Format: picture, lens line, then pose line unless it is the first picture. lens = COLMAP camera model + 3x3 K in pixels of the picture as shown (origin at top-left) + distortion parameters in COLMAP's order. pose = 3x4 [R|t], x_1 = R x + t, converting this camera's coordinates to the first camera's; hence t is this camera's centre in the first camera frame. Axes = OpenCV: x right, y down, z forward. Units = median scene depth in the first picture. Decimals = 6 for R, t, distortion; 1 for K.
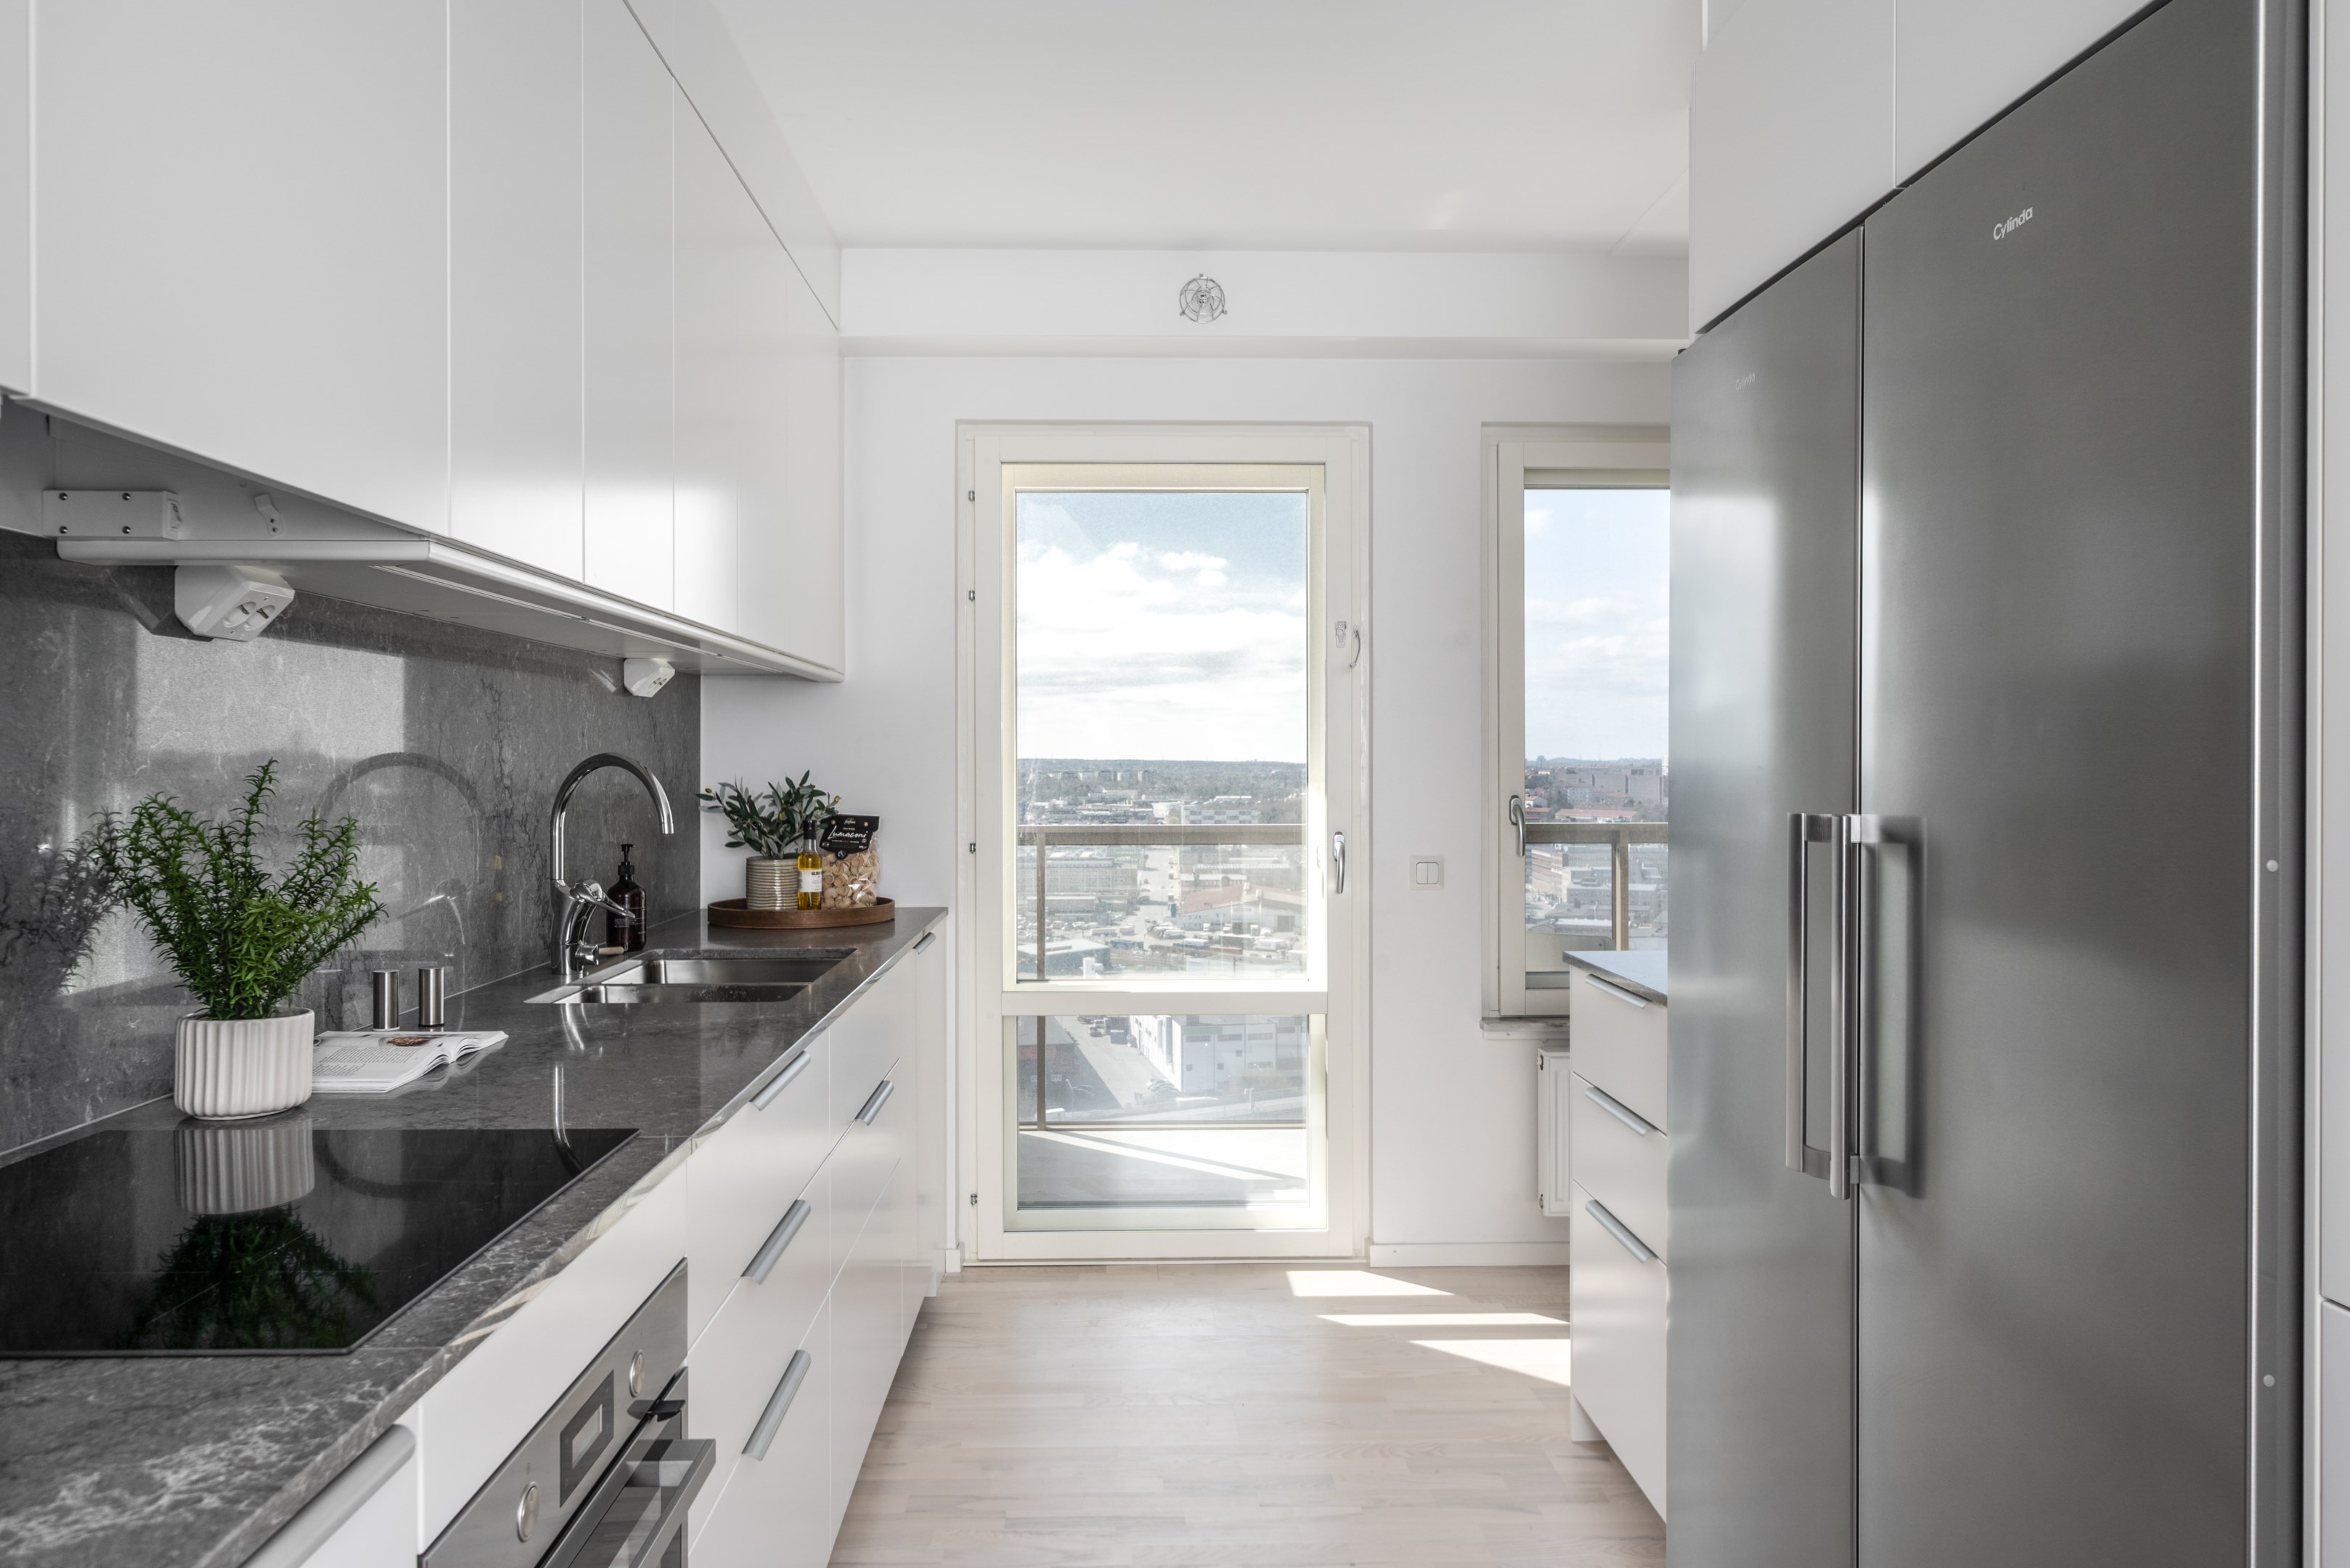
lens RADIAL K [[1622.6, 0, 1180.0], [0, 1622.6, 767.7], [0, 0, 1]] dist [0.007942, 0.005355]
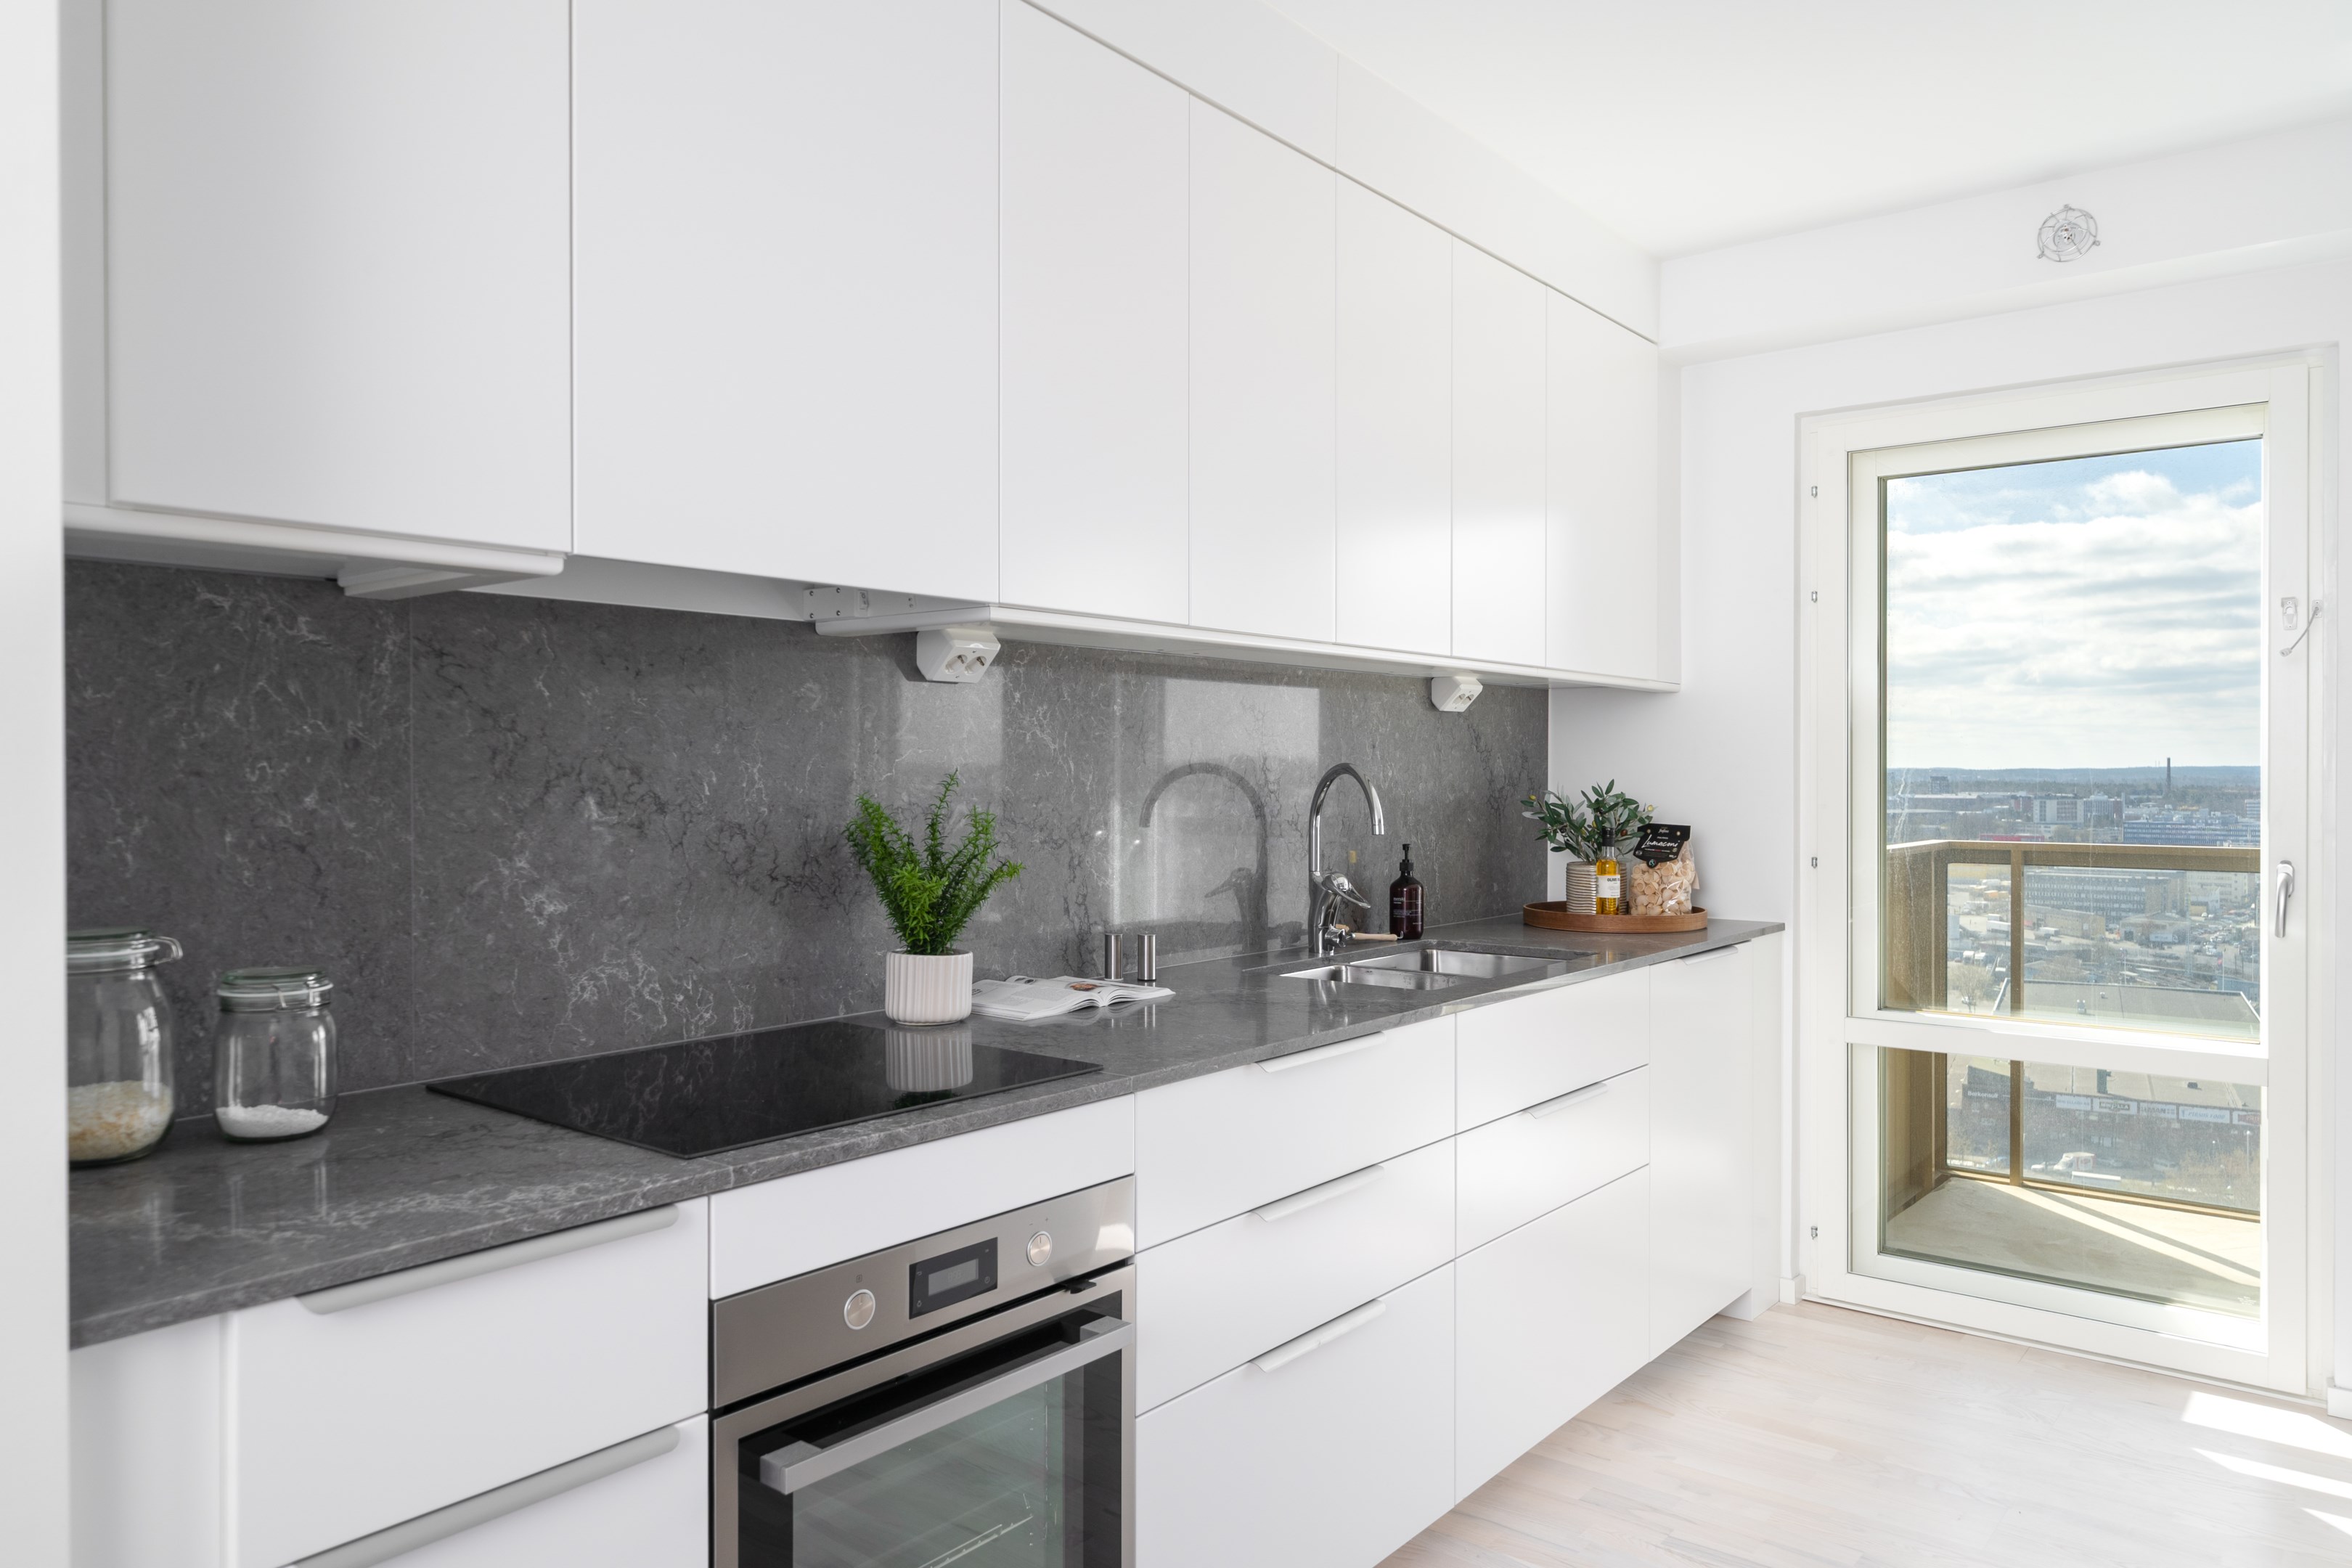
lens RADIAL K [[1624.0, 0, 1185.9], [0, 1624.0, 784.7], [0, 0, 1]] dist [0.007942, 0.005355]
pose [[0.758103, 0.008702, -0.652077, 0.234022], [-0.004880, 0.999959, 0.007670, -0.001640], [0.652117, -0.002633, 0.758114, 0.041522]]
